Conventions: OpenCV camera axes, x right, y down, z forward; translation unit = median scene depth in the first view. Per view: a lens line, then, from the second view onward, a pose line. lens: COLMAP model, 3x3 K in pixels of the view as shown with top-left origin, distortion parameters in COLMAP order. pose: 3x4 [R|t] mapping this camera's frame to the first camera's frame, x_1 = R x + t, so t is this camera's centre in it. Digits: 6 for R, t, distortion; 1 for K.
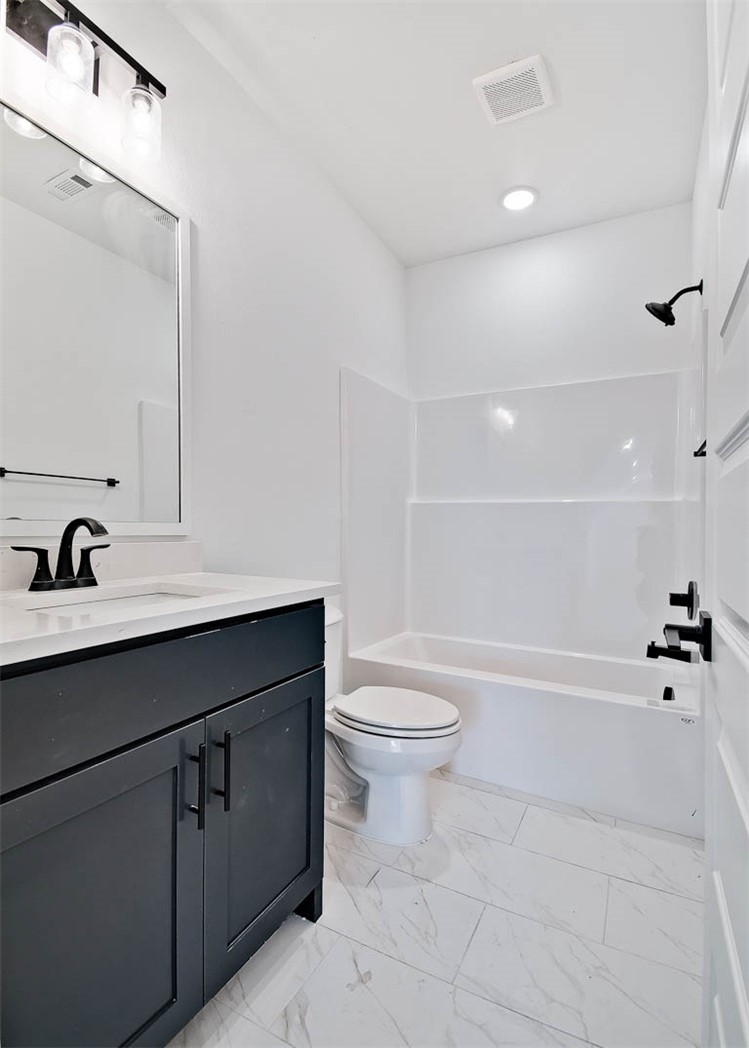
lens RADIAL K [[535.7, 0, 370.0], [0, 535.7, 526.8], [0, 0, 1]] dist [0.022976, 0.000631]
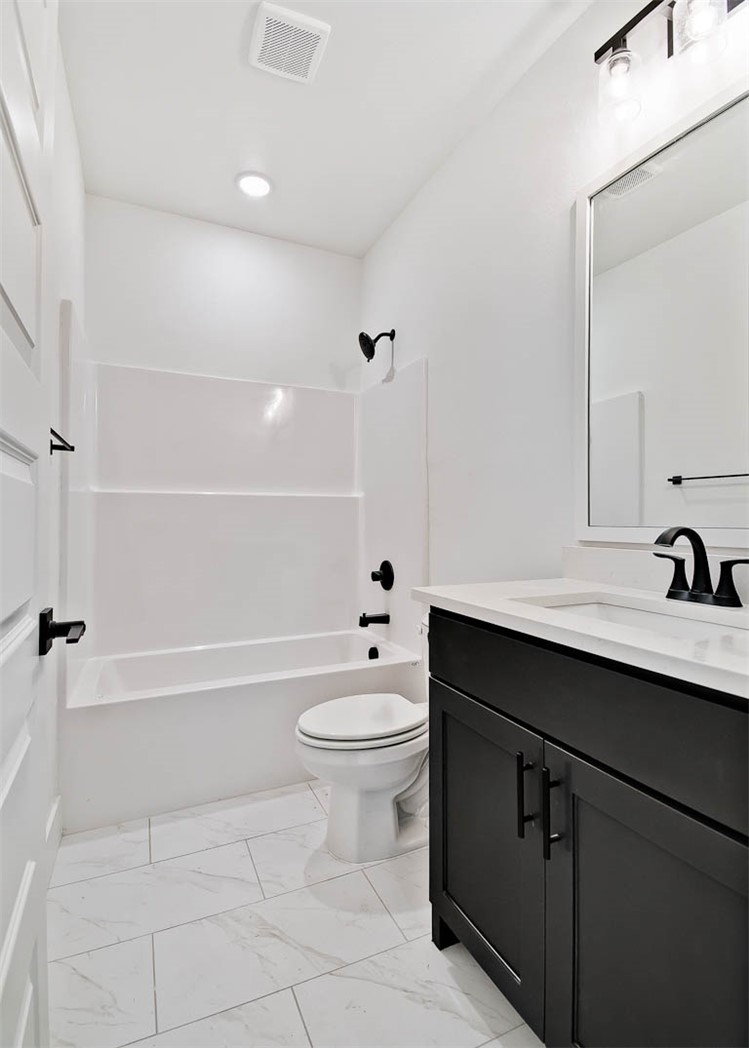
lens RADIAL K [[535.7, 0, 369.1], [0, 535.7, 521.1], [0, 0, 1]] dist [0.022976, 0.000631]
pose [[0.625568, -0.000909, 0.780169, -0.419397], [-0.006734, 0.999956, 0.006565, -0.004523], [-0.780140, -0.009360, 0.625535, 0.232944]]
